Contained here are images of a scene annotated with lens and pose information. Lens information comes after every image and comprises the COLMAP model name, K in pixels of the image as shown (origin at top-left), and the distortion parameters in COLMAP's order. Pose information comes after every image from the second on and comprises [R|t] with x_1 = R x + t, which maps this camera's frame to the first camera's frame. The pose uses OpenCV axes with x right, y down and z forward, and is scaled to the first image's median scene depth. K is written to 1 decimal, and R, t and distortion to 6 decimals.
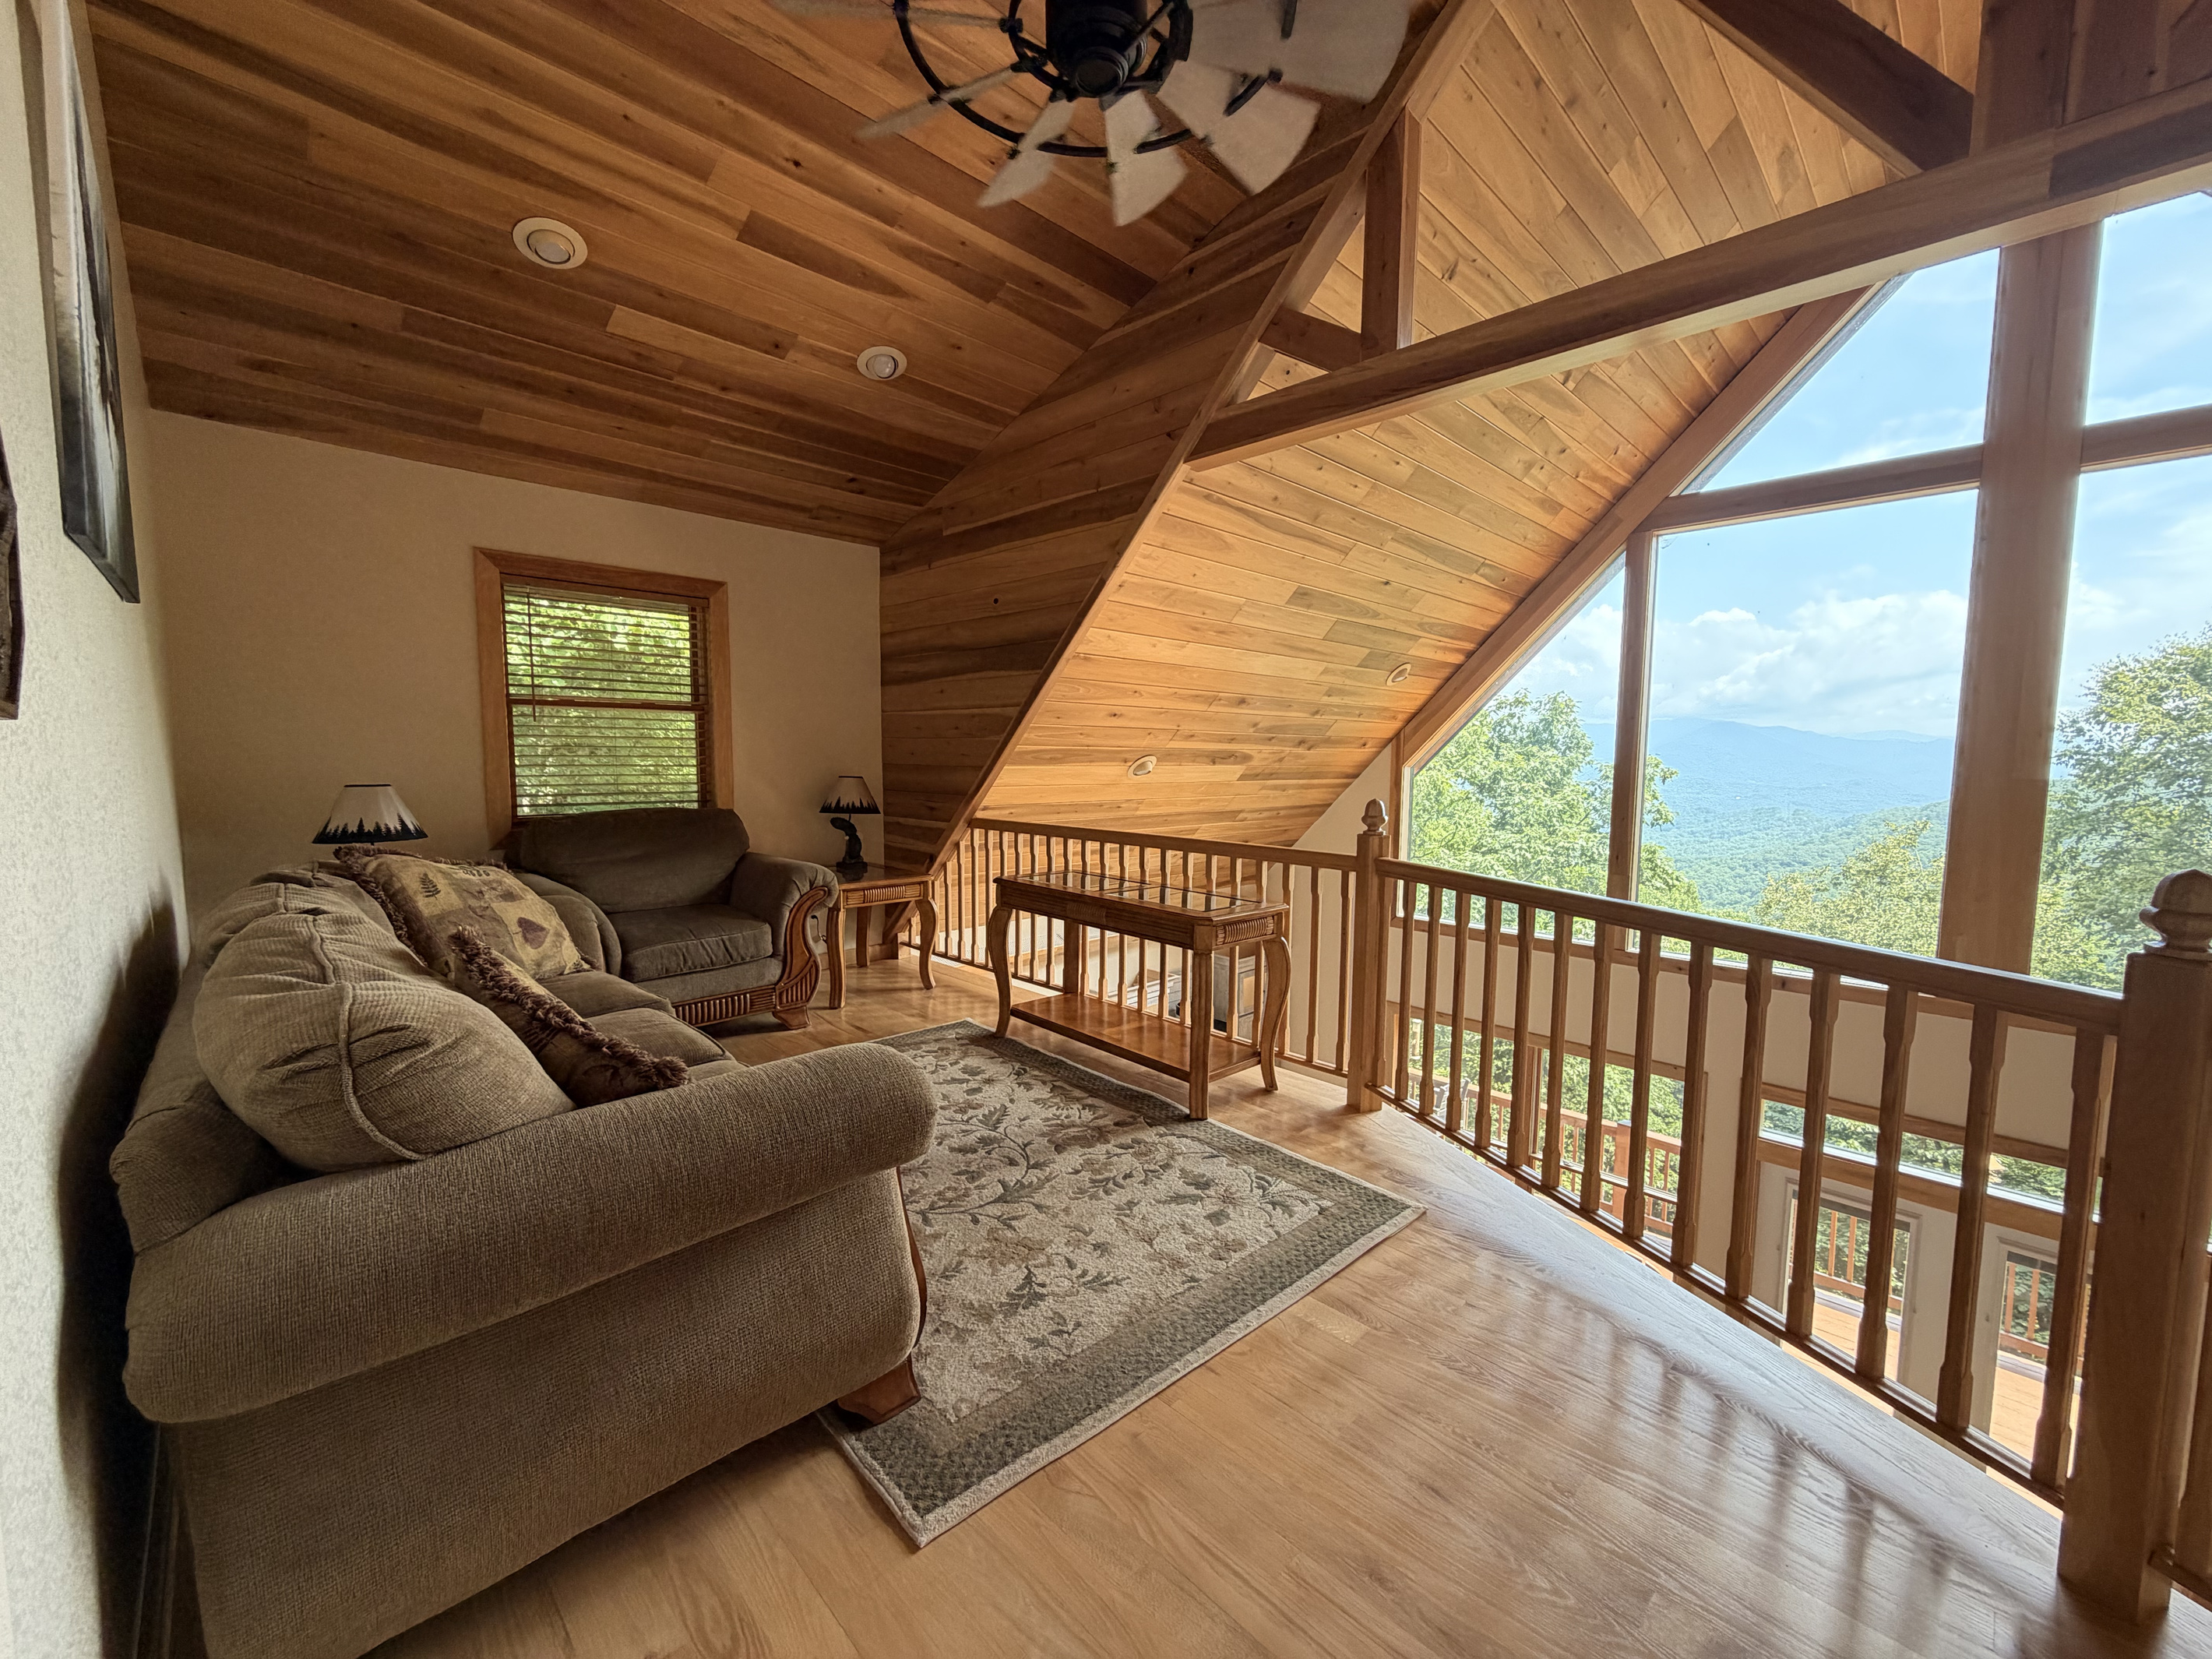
lens RADIAL K [[881.5, 0, 1108.3], [0, 881.5, 830.7], [0, 0, 1]] dist [0.001401, -0.000252]
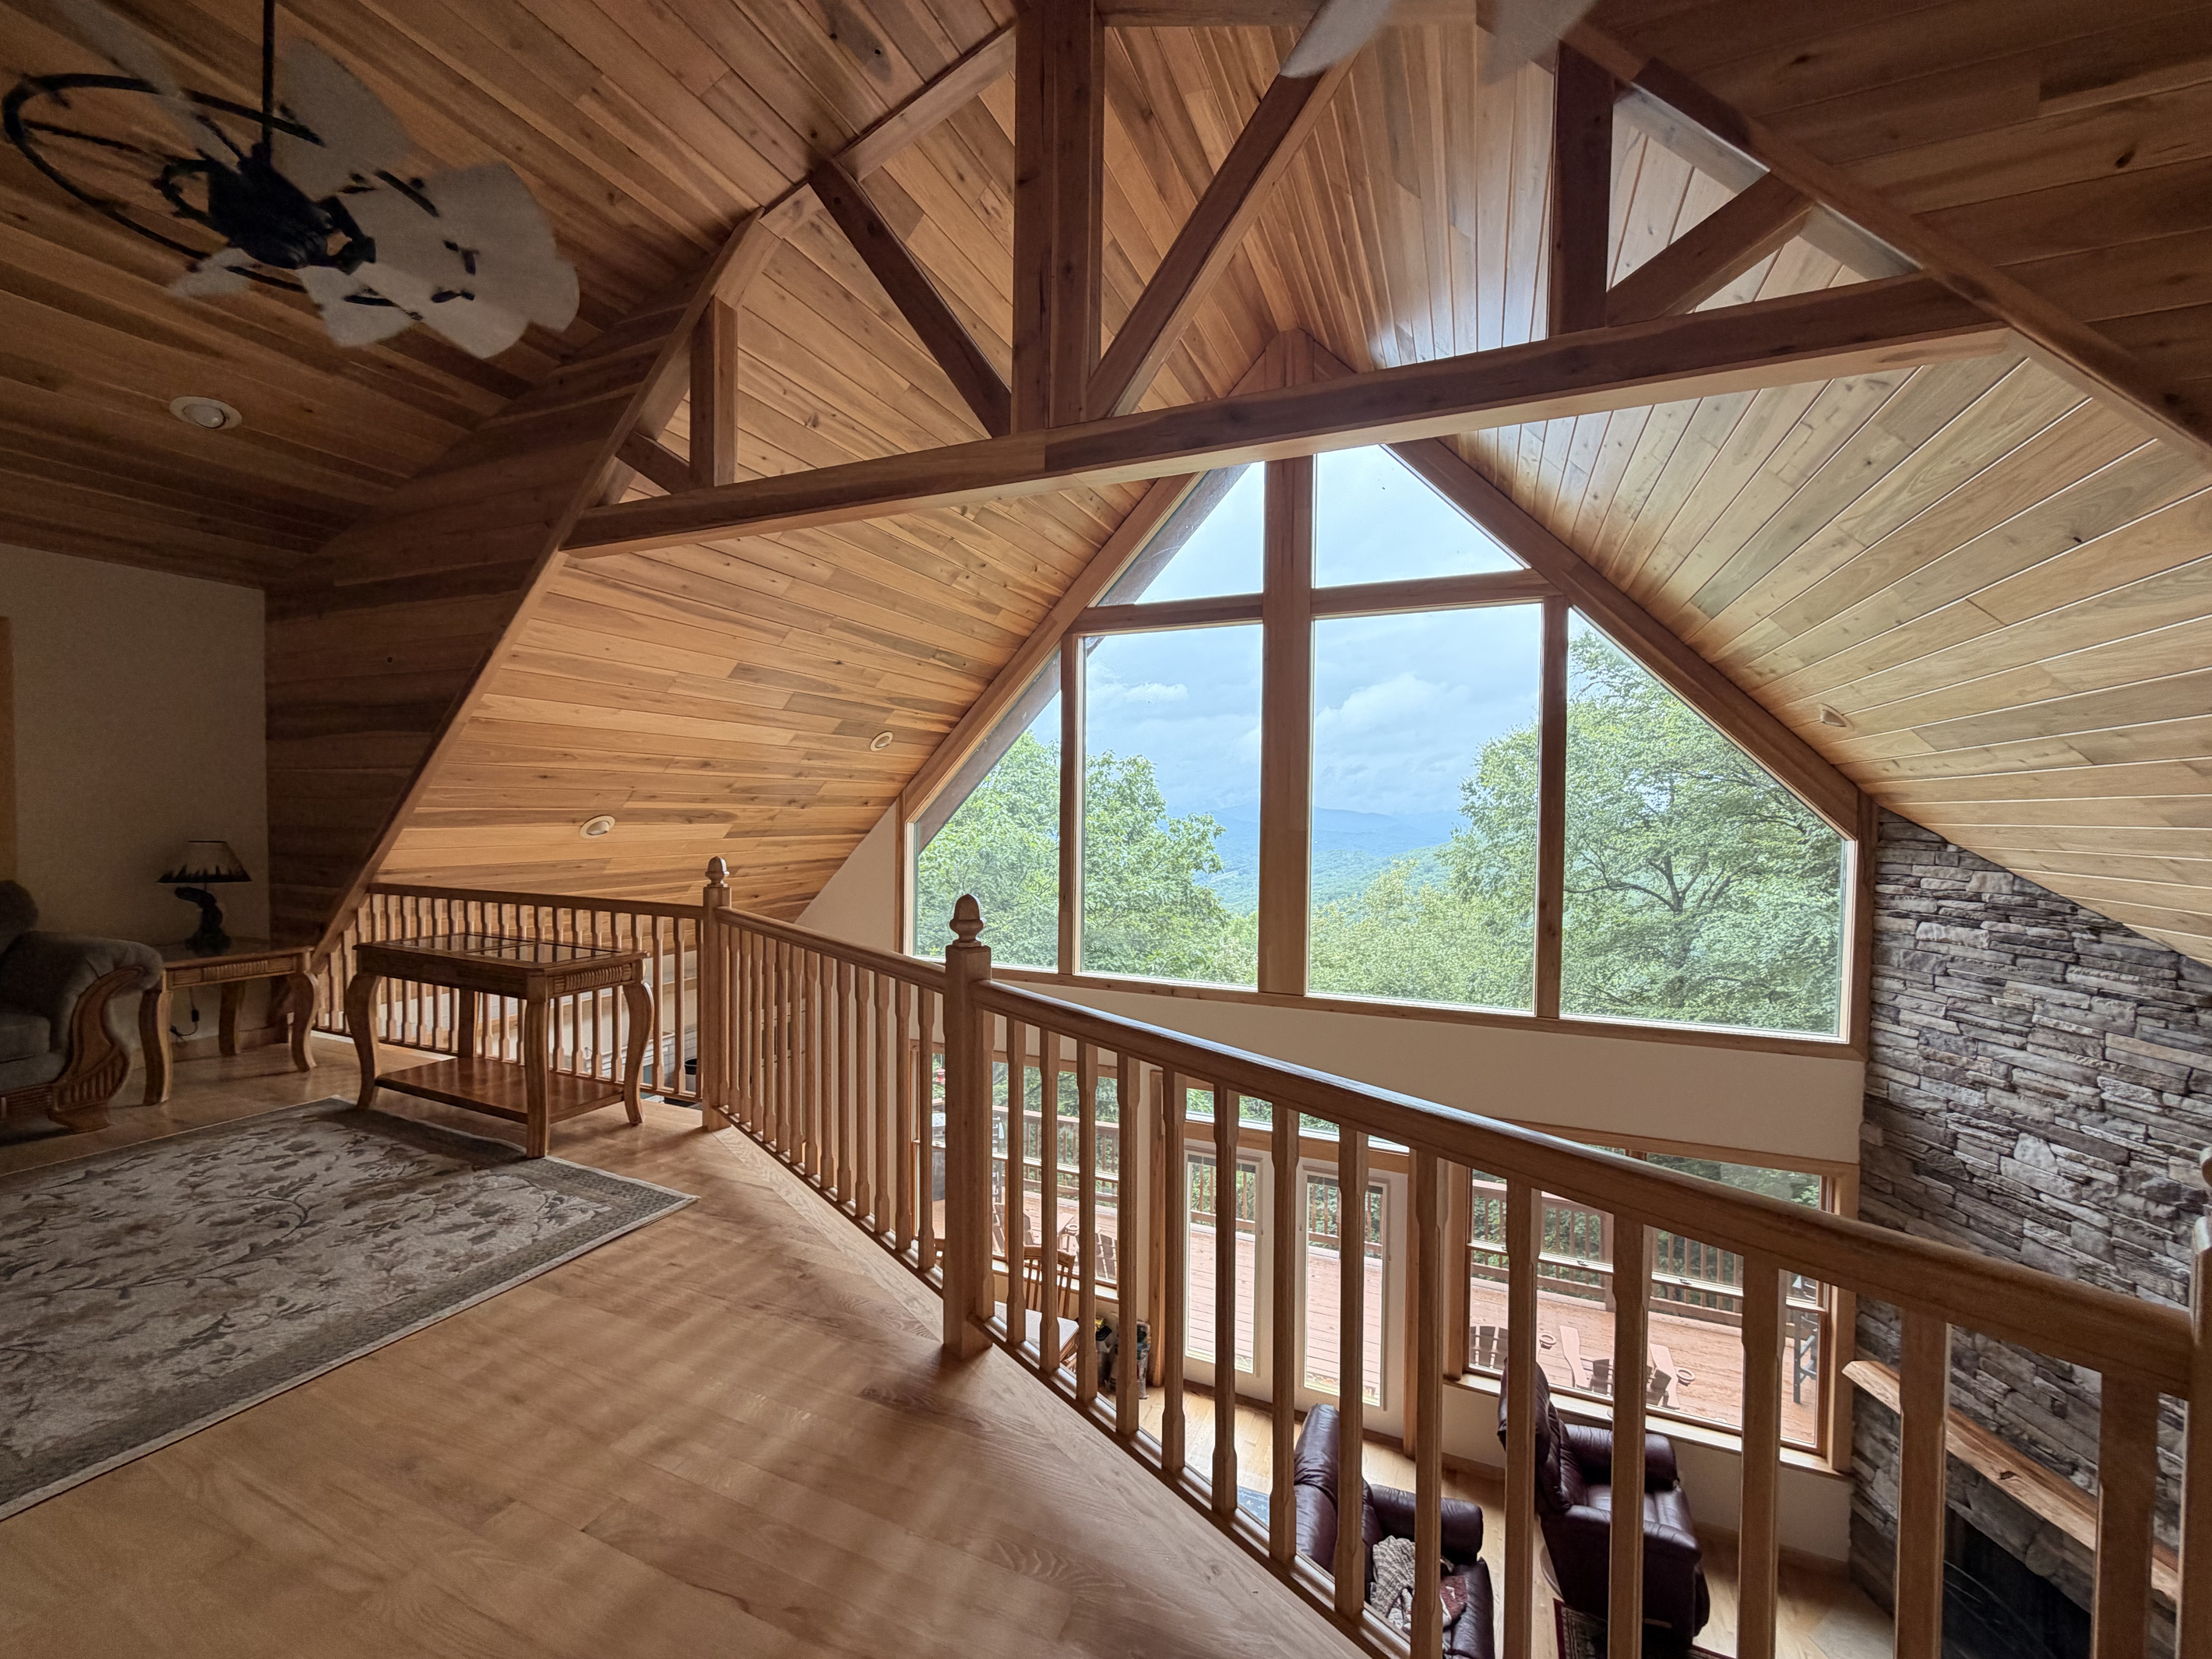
lens RADIAL K [[881.5, 0, 1102.2], [0, 881.5, 829.2], [0, 0, 1]] dist [0.001401, -0.000252]
pose [[0.925436, -0.010221, 0.378765, 0.241789], [0.033241, 0.997972, -0.054287, 0.006509], [-0.377442, 0.062829, 0.923899, -0.199425]]
